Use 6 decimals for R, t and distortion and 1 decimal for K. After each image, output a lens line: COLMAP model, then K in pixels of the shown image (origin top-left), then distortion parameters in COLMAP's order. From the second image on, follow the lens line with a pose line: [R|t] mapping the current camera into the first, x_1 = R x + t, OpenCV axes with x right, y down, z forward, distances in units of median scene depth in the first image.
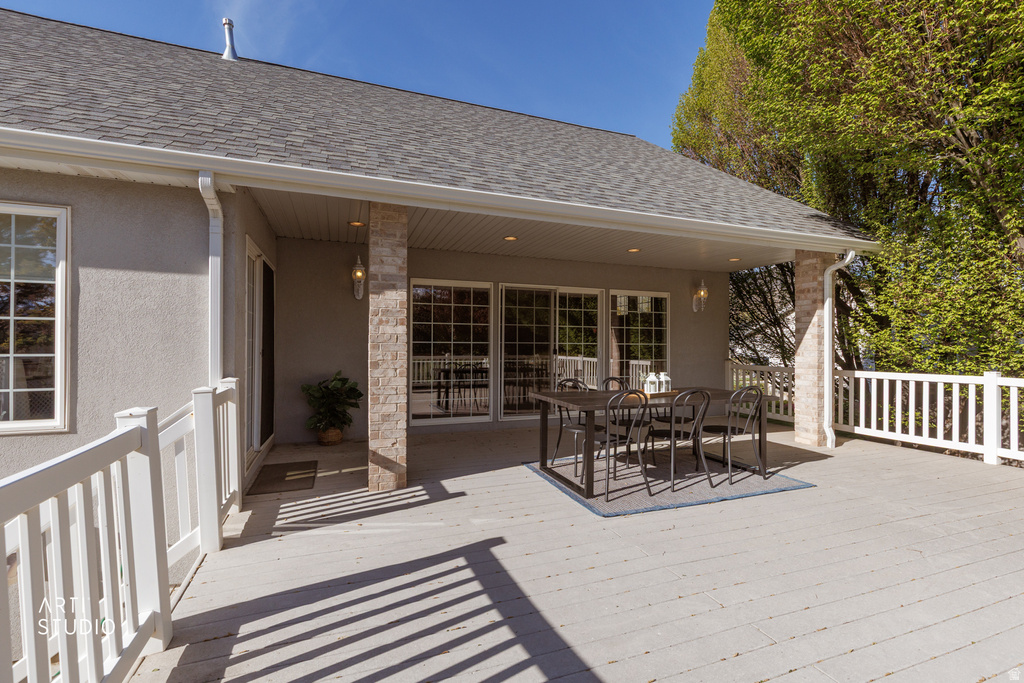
lens RADIAL K [[460.3, 0, 512.0], [0, 460.3, 341.5], [0, 0, 1]] dist [0.011871, -0.000517]
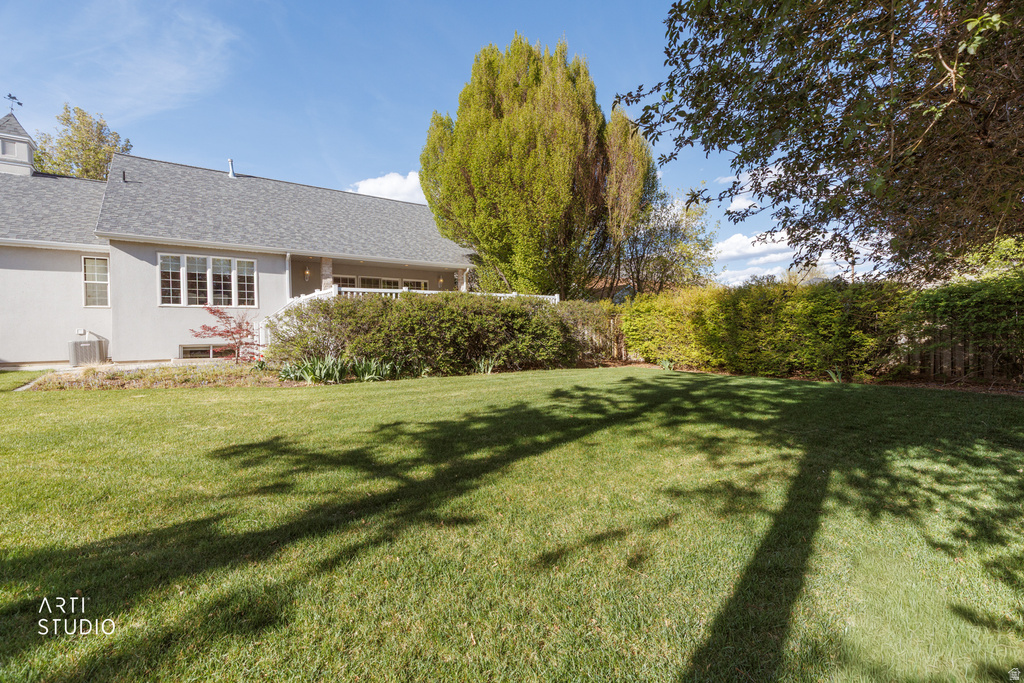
lens RADIAL K [[453.0, 0, 512.0], [0, 453.0, 341.5], [0, 0, 1]] dist [0.000162, -0.000113]
pose [[0.961570, -0.026193, 0.273308, 0.179812], [0.020230, 0.999492, 0.024613, 0.372375], [-0.273814, -0.018138, 0.961612, -3.226978]]
